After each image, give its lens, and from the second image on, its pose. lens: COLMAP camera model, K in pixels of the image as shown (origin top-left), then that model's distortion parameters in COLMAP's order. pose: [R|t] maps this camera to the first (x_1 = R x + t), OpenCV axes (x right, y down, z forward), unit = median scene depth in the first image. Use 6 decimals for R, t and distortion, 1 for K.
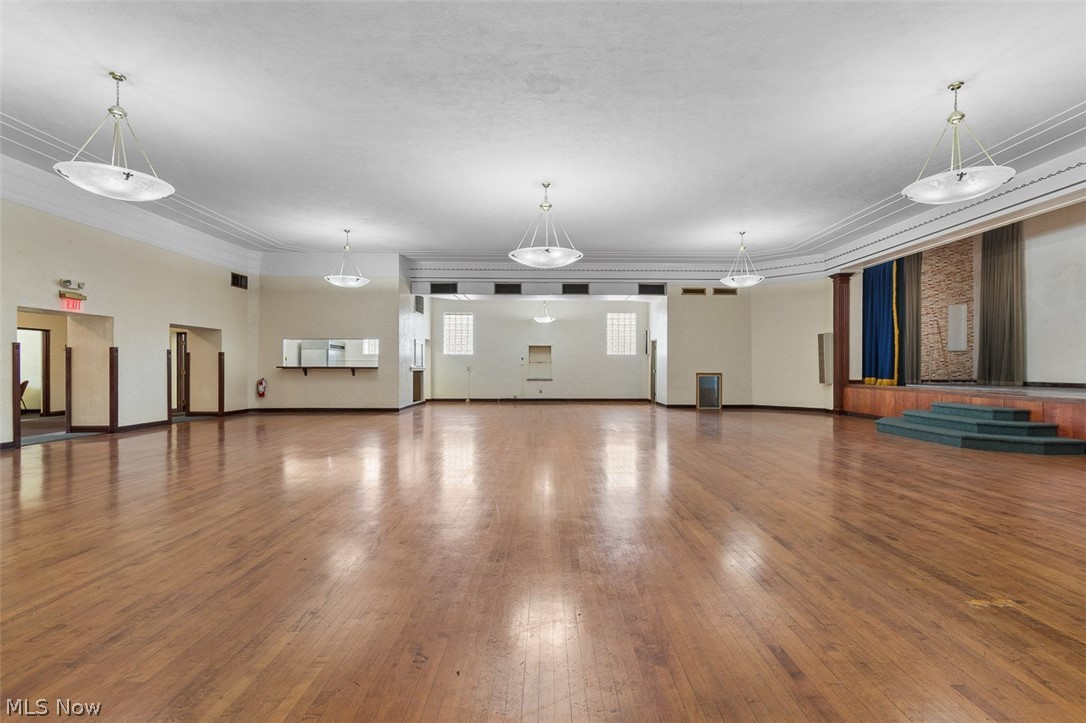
lens RADIAL K [[482.6, 0, 548.2], [0, 482.6, 362.3], [0, 0, 1]] dist [0.003837, -0.002927]
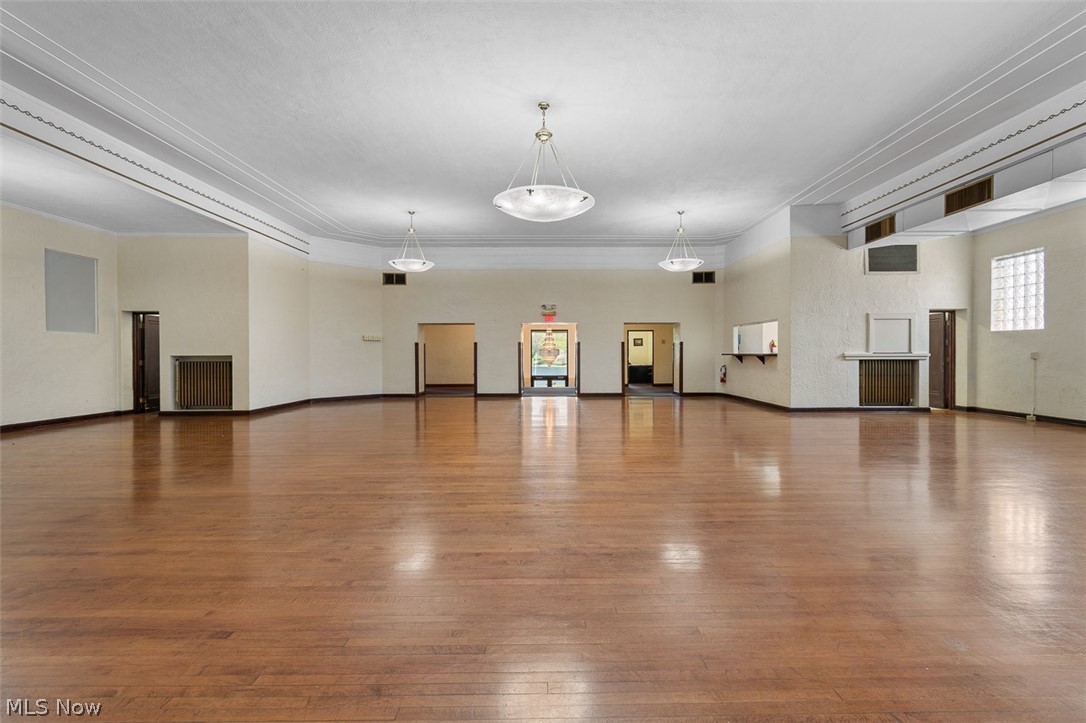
lens RADIAL K [[482.6, 0, 549.4], [0, 482.6, 359.7], [0, 0, 1]] dist [0.003837, -0.002927]
pose [[-0.023027, 0.012262, -0.999660, 0.427535], [0.009674, 0.999881, 0.012042, 0.005773], [0.999688, -0.009394, -0.023143, 0.573630]]
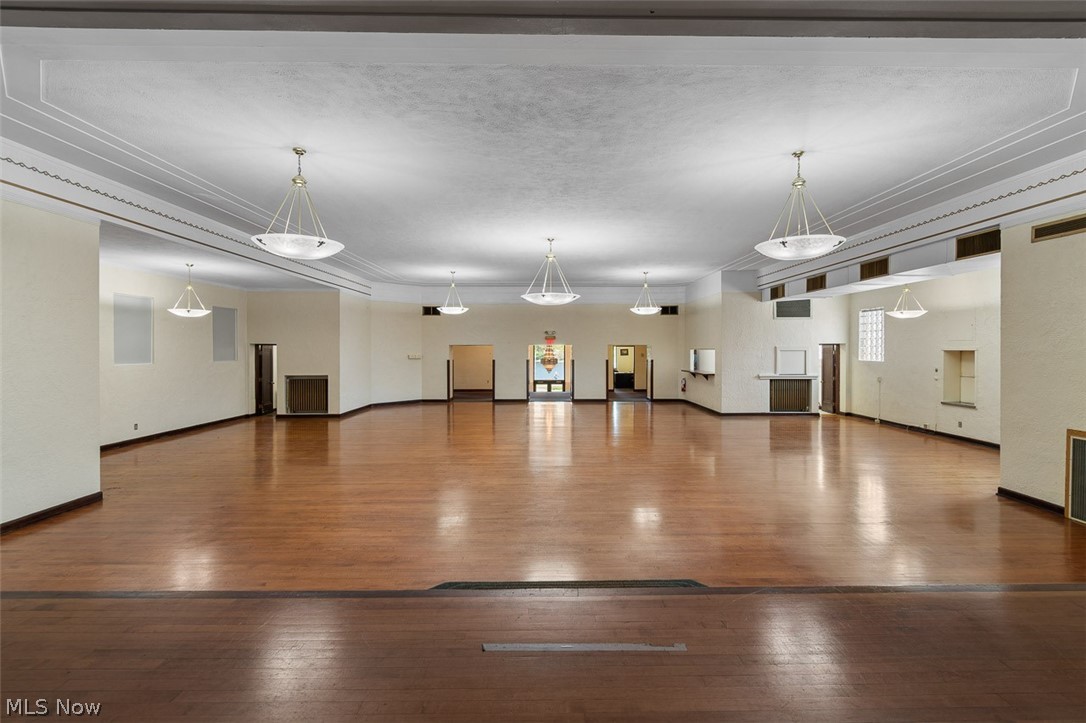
lens RADIAL K [[482.6, 0, 547.6], [0, 482.6, 357.0], [0, 0, 1]] dist [0.003837, -0.002927]
pose [[-0.021143, 0.018569, -0.999604, 0.718127], [0.007595, 0.999802, 0.018412, -0.048725], [0.999748, -0.007202, -0.021280, 0.570685]]
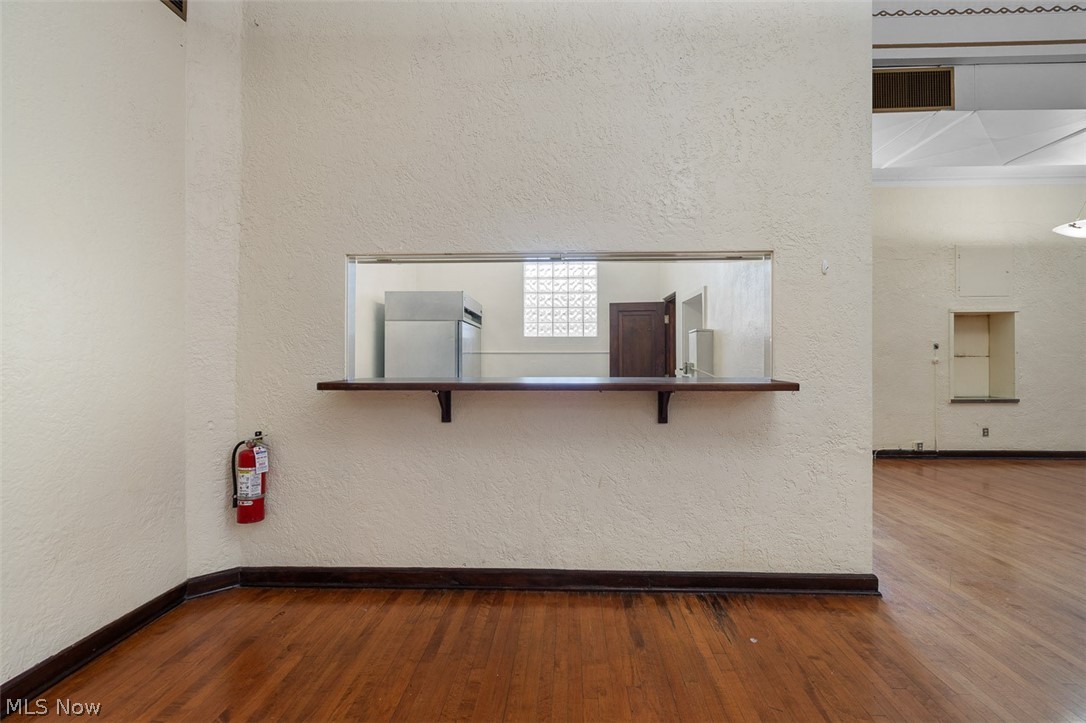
lens RADIAL K [[482.6, 0, 548.7], [0, 482.6, 361.1], [0, 0, 1]] dist [0.003837, -0.002927]
pose [[0.998087, -0.002914, -0.061758, -0.394972], [0.003868, 0.999875, 0.015341, -0.003600], [0.061705, -0.015551, 0.997973, 0.701892]]
